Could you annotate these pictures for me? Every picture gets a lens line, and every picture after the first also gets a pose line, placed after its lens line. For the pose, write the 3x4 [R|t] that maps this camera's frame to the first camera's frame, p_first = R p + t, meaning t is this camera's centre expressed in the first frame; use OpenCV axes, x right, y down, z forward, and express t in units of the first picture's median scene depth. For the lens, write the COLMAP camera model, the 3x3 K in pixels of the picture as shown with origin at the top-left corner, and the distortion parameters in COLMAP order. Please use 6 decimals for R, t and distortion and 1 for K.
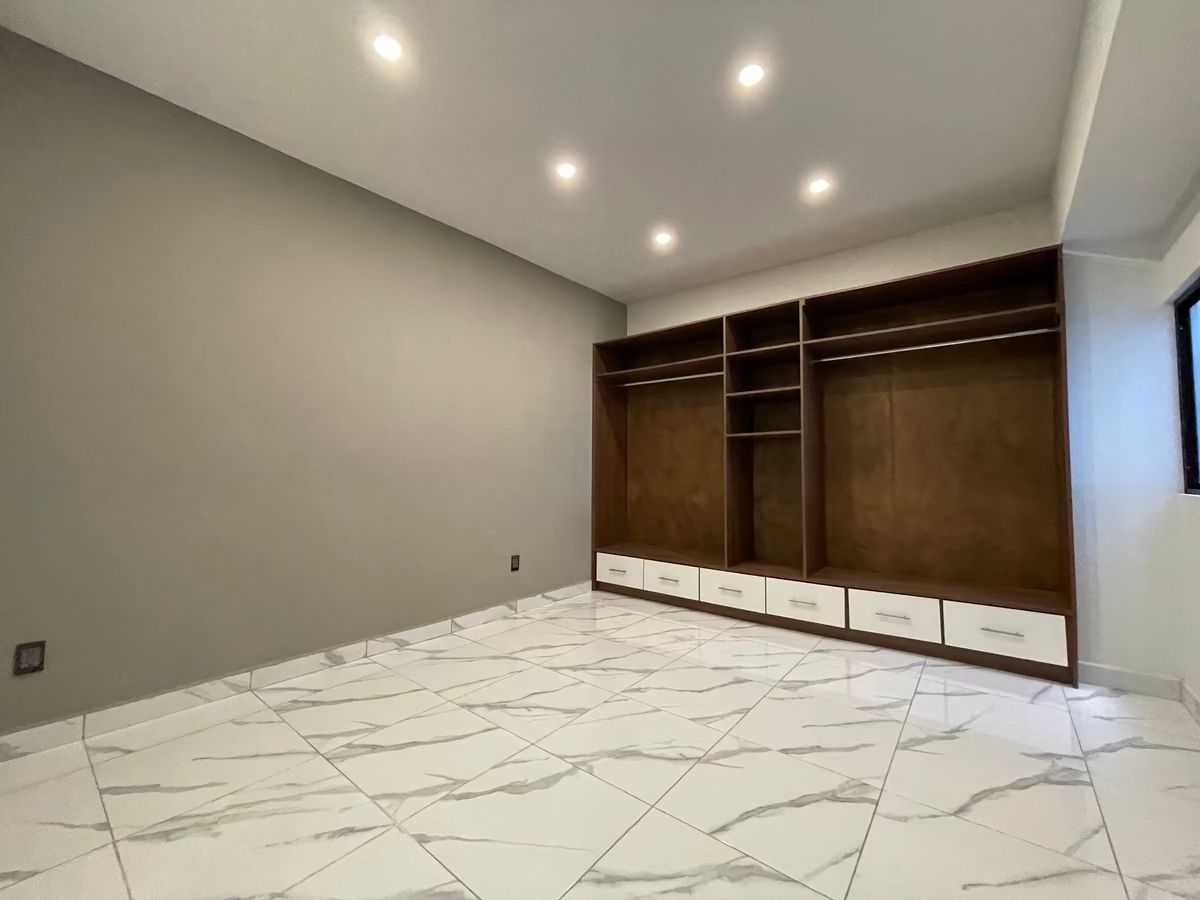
lens RADIAL K [[484.8, 0, 595.4], [0, 484.8, 448.0], [0, 0, 1]] dist [-0.000767, -0.000246]
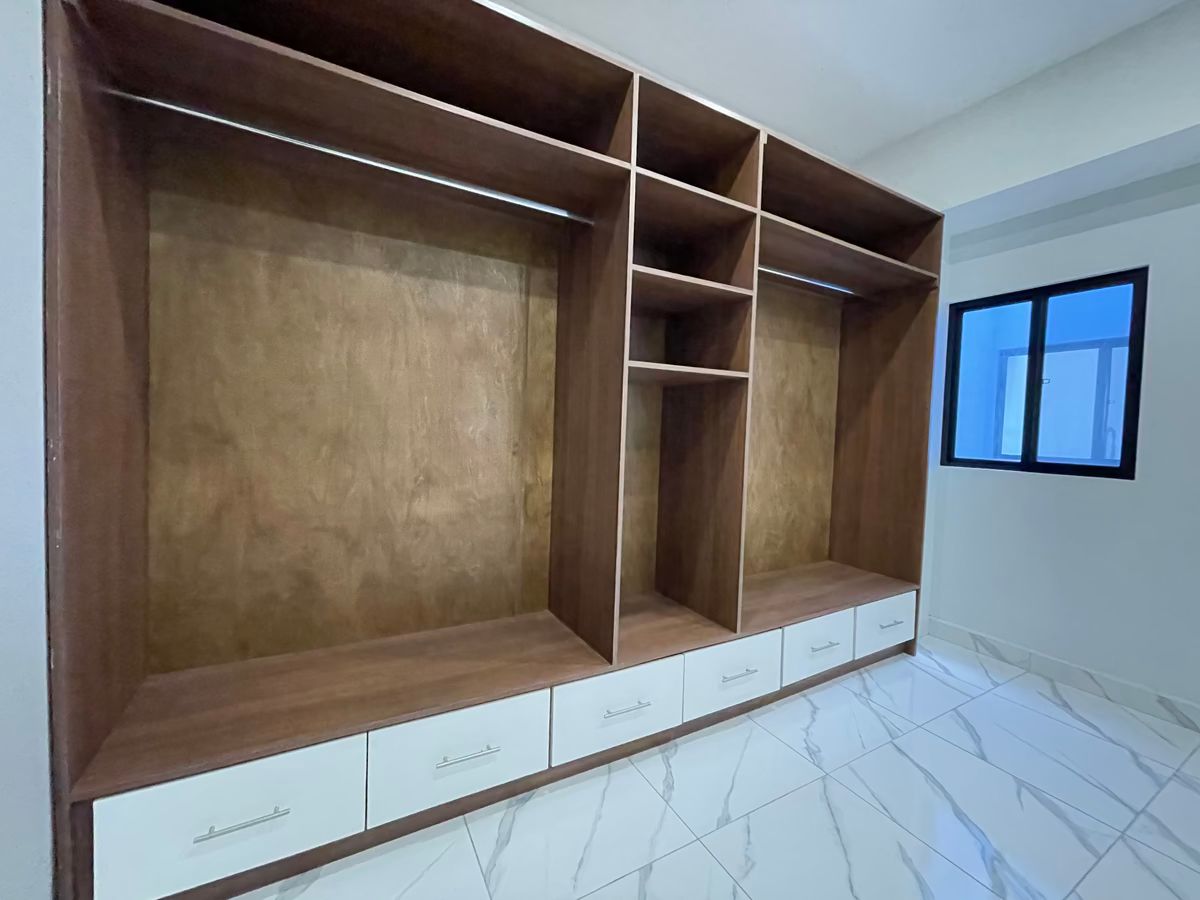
lens RADIAL K [[497.2, 0, 613.0], [0, 497.2, 444.6], [0, 0, 1]] dist [0.000685, -0.000015]
pose [[0.356147, -0.021937, 0.934173, -0.237863], [-0.072311, 0.996079, 0.050959, 0.040266], [-0.931628, -0.085700, 0.353164, 1.375610]]
